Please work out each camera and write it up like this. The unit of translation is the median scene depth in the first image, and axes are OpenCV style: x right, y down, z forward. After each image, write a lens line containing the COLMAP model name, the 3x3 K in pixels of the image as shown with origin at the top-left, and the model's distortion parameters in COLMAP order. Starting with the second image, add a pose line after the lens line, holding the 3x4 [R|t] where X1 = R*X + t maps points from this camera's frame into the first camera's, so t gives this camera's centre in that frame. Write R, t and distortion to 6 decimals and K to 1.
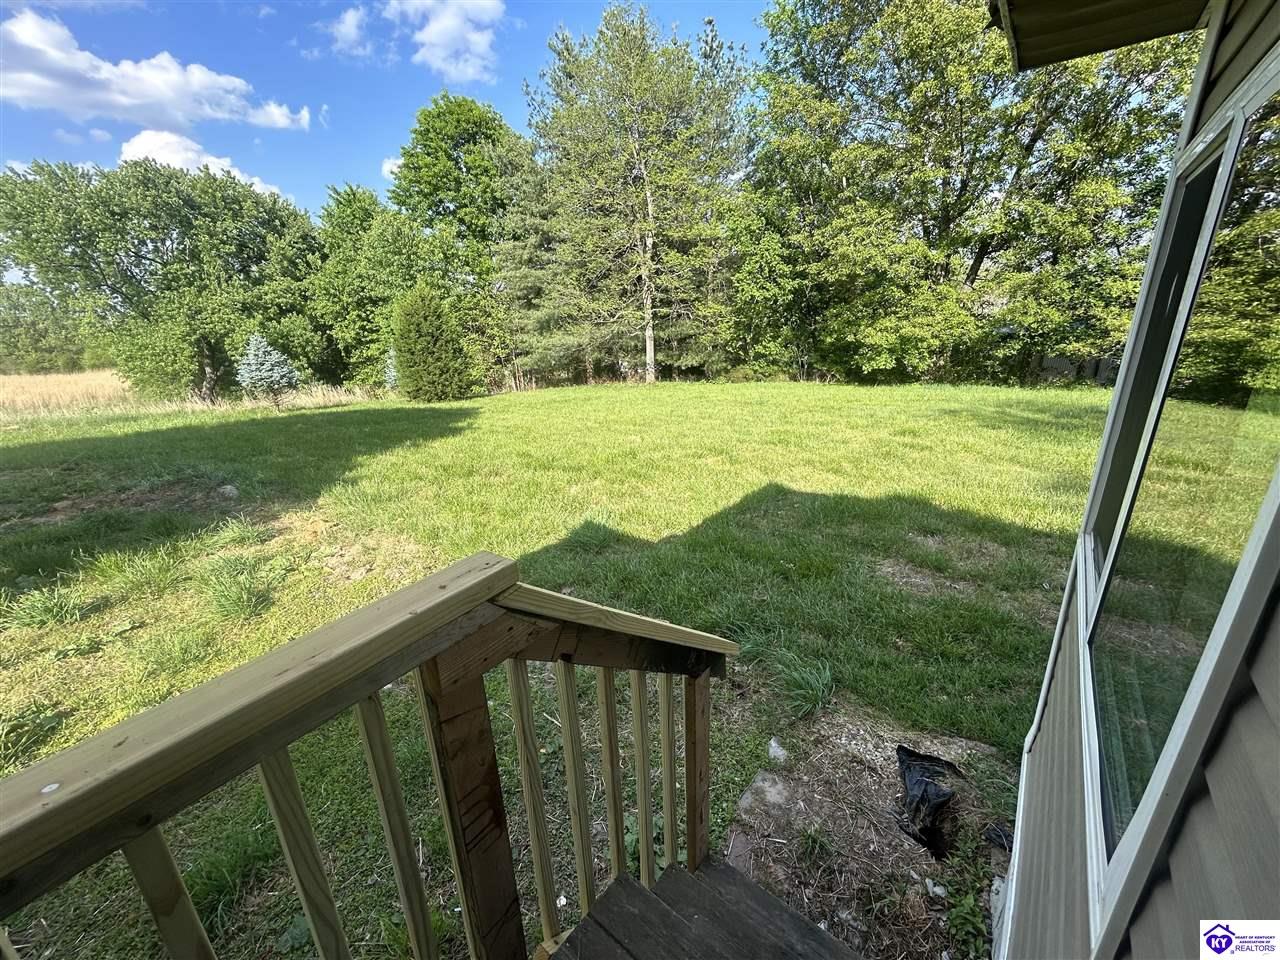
lens RADIAL K [[519.1, 0, 641.2], [0, 519.1, 482.3], [0, 0, 1]] dist [-0.003008, -0.000165]
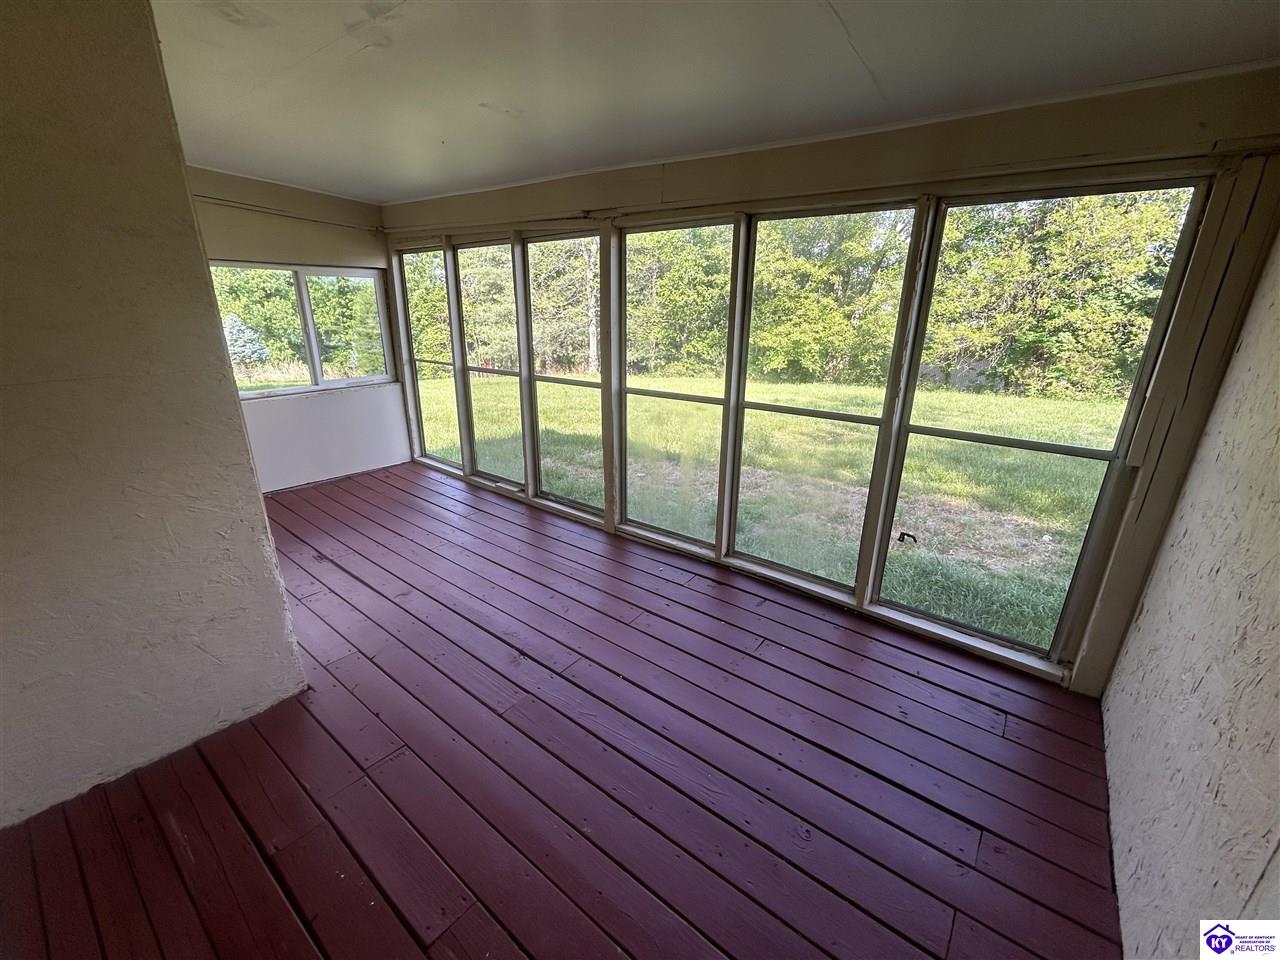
lens RADIAL K [[519.1, 0, 638.4], [0, 519.1, 476.0], [0, 0, 1]] dist [-0.003008, -0.000165]
pose [[0.999092, 0.042352, 0.004614, 0.124282], [-0.042300, 0.999046, -0.010886, 0.034883], [-0.005071, 0.010681, 0.999930, -0.112295]]
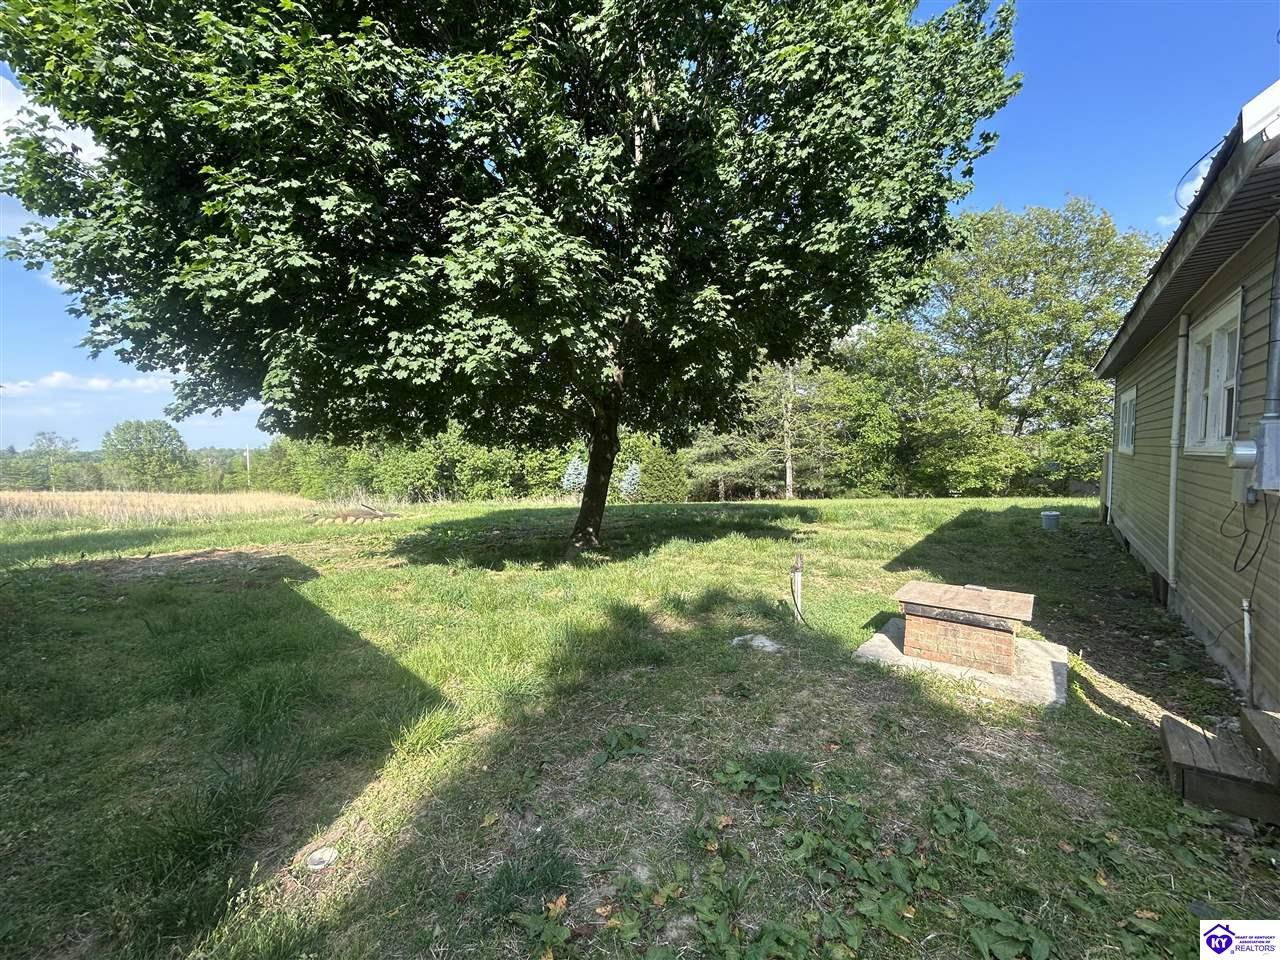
lens RADIAL K [[519.1, 0, 649.4], [0, 519.1, 486.3], [0, 0, 1]] dist [-0.003008, -0.000165]
pose [[0.999780, 0.020964, 0.000477, -0.372597], [-0.020126, 0.965740, -0.258730, 0.145980], [-0.005884, 0.258663, 0.965950, -0.358412]]
